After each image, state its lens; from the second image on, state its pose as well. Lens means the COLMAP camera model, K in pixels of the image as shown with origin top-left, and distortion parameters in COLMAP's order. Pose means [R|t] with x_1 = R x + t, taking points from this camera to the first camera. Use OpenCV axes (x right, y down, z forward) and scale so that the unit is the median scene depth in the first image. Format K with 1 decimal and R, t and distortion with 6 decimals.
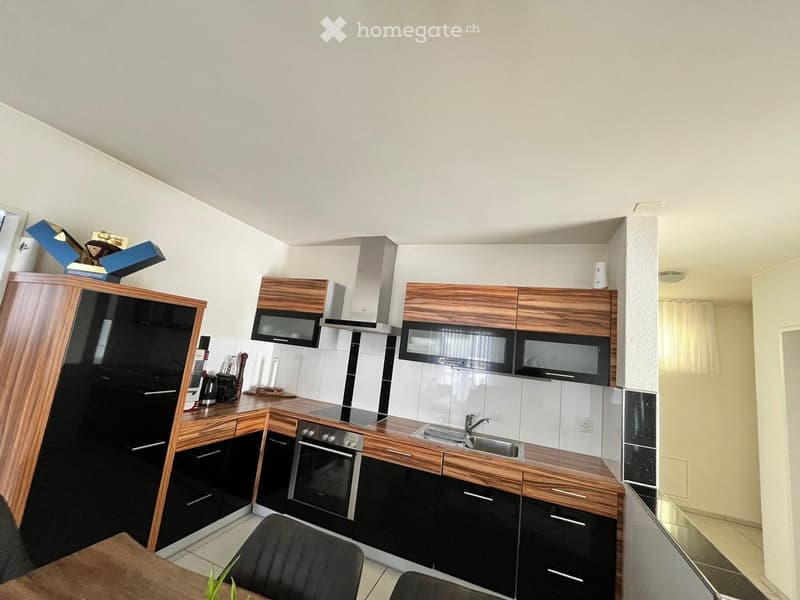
lens RADIAL K [[325.1, 0, 398.0], [0, 325.1, 298.7], [0, 0, 1]] dist [0.000600, -0.001237]
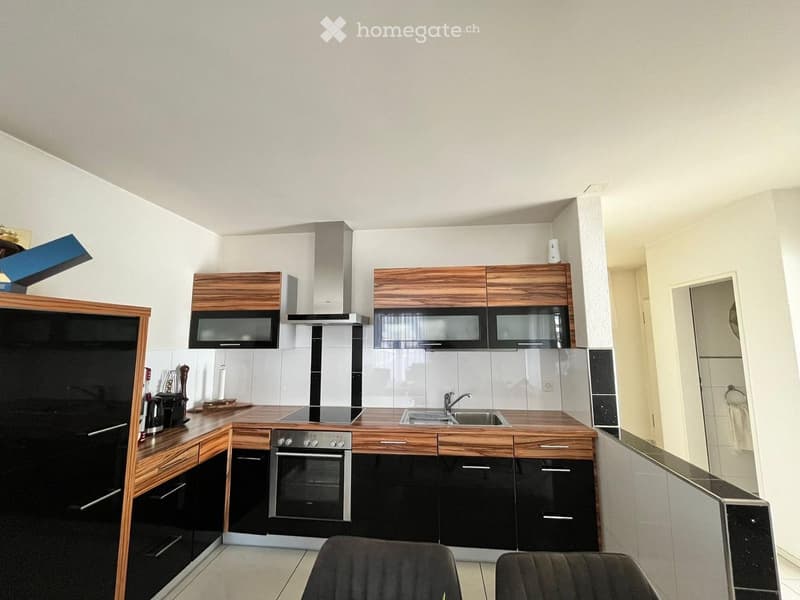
lens RADIAL K [[325.1, 0, 400.3], [0, 325.1, 298.2], [0, 0, 1]] dist [0.000600, -0.001237]
pose [[0.961067, -0.087734, 0.262016, -0.182789], [0.076645, 0.995687, 0.052269, -0.009243], [-0.265472, -0.030152, 0.963647, 0.057469]]
